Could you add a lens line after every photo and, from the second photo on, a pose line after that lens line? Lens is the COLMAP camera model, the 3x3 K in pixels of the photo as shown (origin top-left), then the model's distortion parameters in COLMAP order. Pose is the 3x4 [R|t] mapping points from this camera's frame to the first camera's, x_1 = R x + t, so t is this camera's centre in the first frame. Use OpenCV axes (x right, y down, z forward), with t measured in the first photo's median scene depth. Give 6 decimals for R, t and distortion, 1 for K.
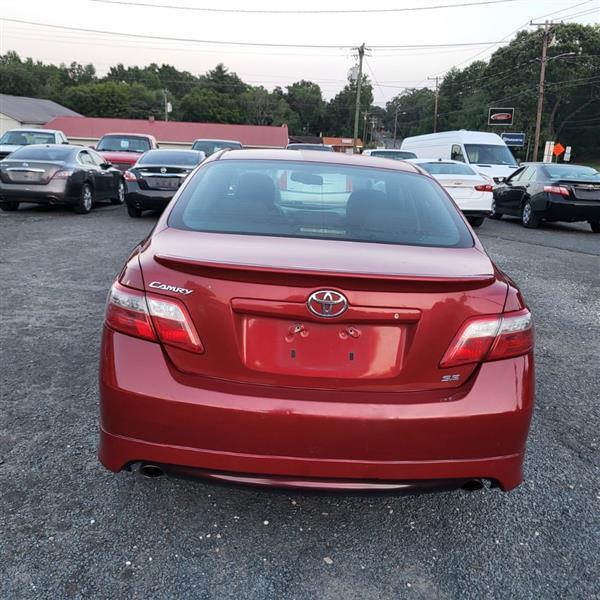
lens RADIAL K [[615.2, 0, 303.8], [0, 615.2, 300.8], [0, 0, 1]] dist [0.019596, 0.000000]
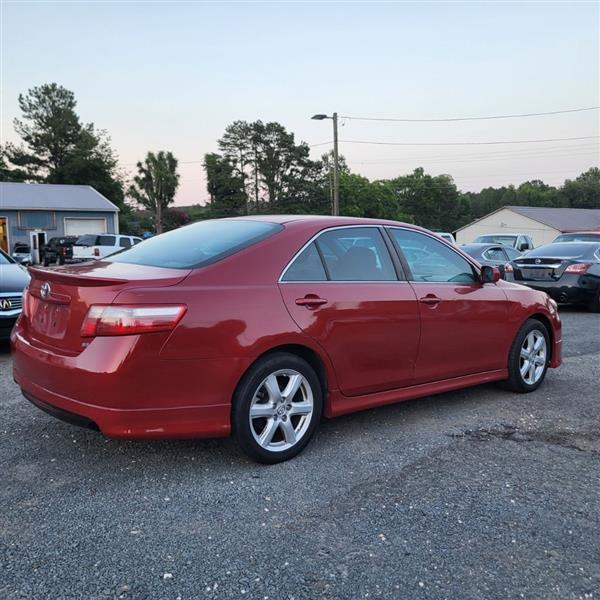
lens RADIAL K [[615.2, 0, 300.7], [0, 615.2, 308.2], [0, 0, 1]] dist [0.019596, 0.000000]
pose [[0.646865, 0.035102, -0.761796, 0.154817], [-0.157677, 0.983511, -0.088570, 0.007957], [0.746126, 0.177411, 0.641733, 0.037743]]
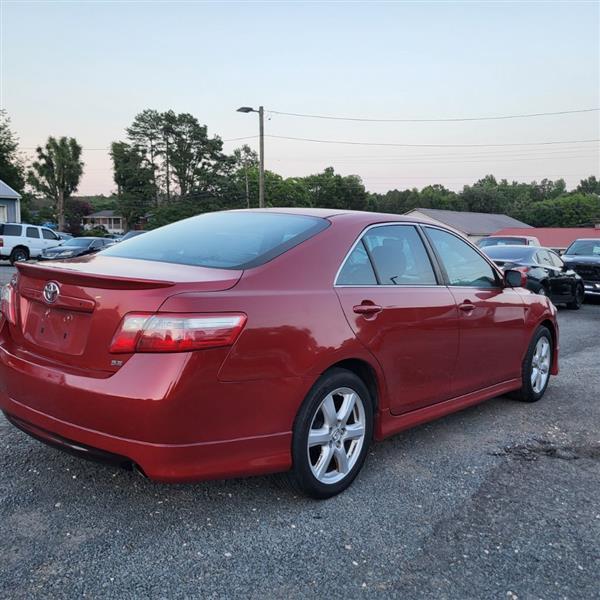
lens RADIAL K [[615.2, 0, 307.0], [0, 615.2, 306.2], [0, 0, 1]] dist [0.019596, 0.000000]
pose [[0.759211, 0.043947, -0.649359, 0.116113], [-0.151528, 0.982236, -0.110686, 0.008525], [0.632960, 0.182430, 0.752384, 0.029064]]
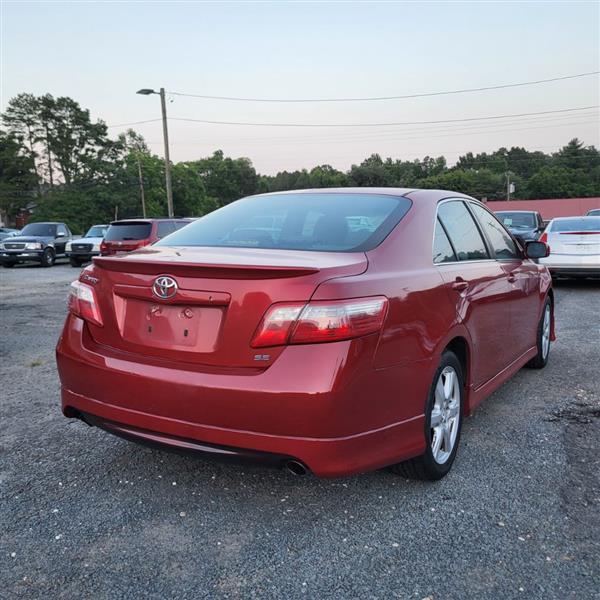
lens RADIAL K [[615.2, 0, 292.7], [0, 615.2, 310.8], [0, 0, 1]] dist [0.019596, 0.000000]
pose [[0.847115, 0.013426, -0.531240, 0.079203], [-0.074660, 0.992772, -0.093963, 0.012805], [0.526139, 0.119260, 0.841995, 0.007966]]
